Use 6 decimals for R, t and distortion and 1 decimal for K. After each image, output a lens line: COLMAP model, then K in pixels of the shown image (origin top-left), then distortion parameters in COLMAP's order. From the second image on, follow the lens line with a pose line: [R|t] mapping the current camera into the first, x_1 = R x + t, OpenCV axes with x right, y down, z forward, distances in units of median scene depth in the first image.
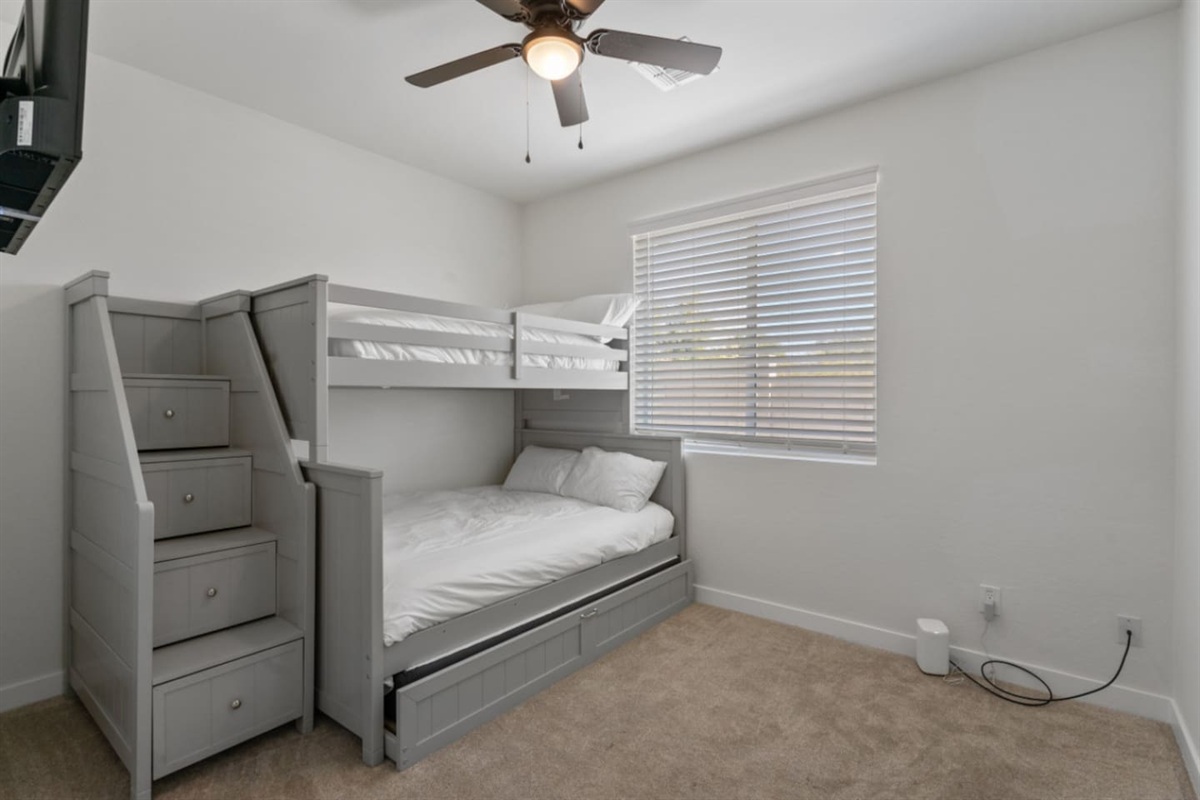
lens RADIAL K [[560.3, 0, 599.4], [0, 560.3, 396.7], [0, 0, 1]] dist [-0.002160, 0.000941]
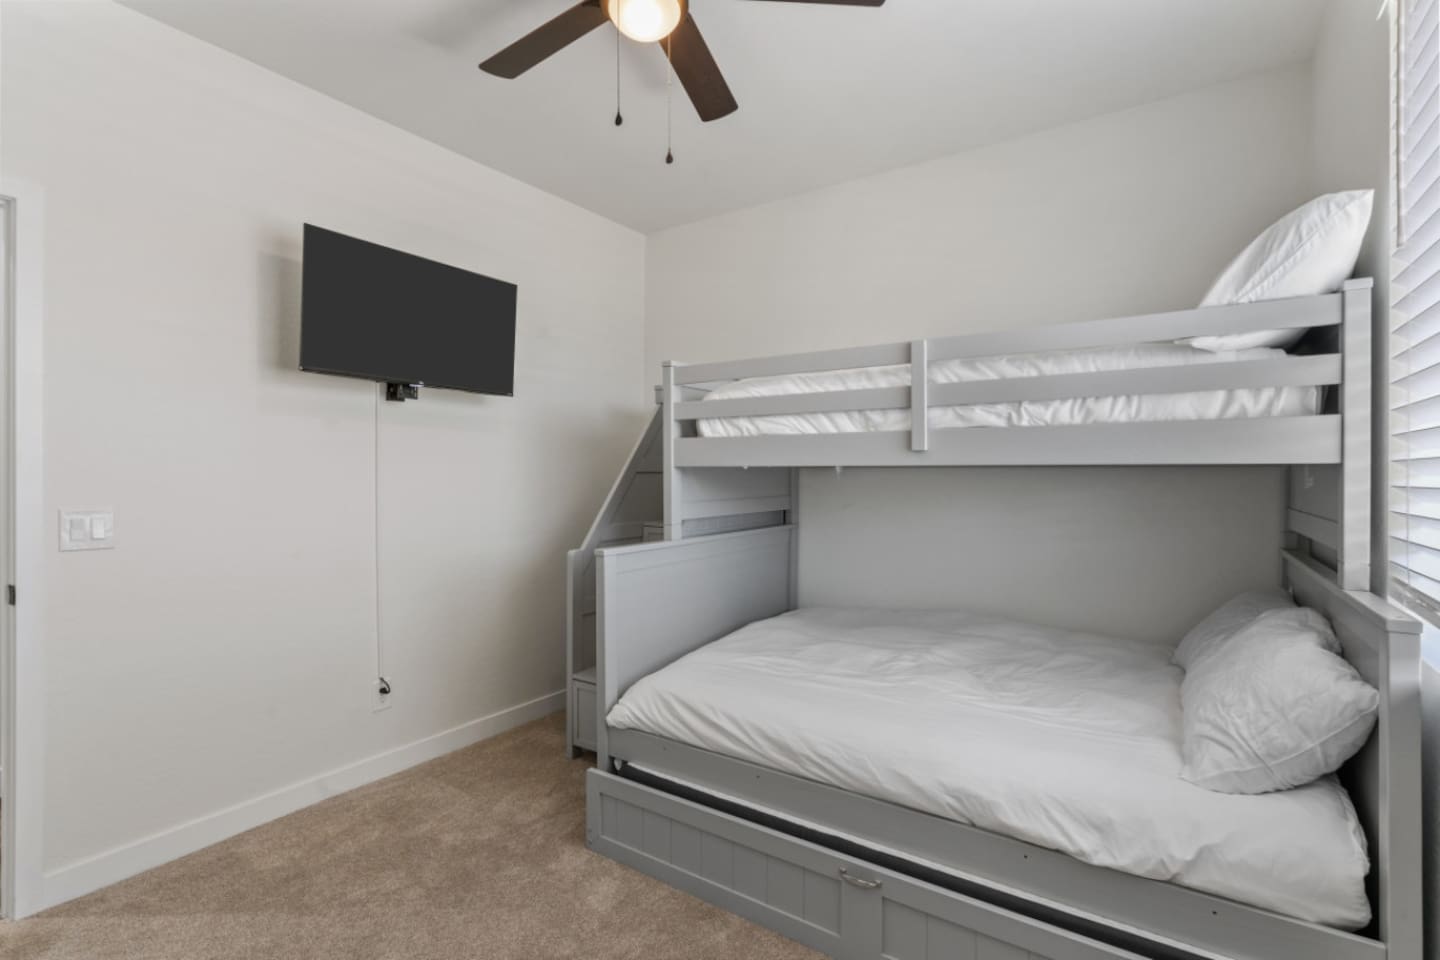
lens RADIAL K [[672.3, 0, 719.3], [0, 672.3, 476.1], [0, 0, 1]] dist [-0.002160, 0.000941]
pose [[0.085462, 0.003407, -0.996336, 0.598878], [-0.005128, 0.999982, 0.002979, -0.005384], [0.996328, 0.004855, 0.085478, 0.776284]]
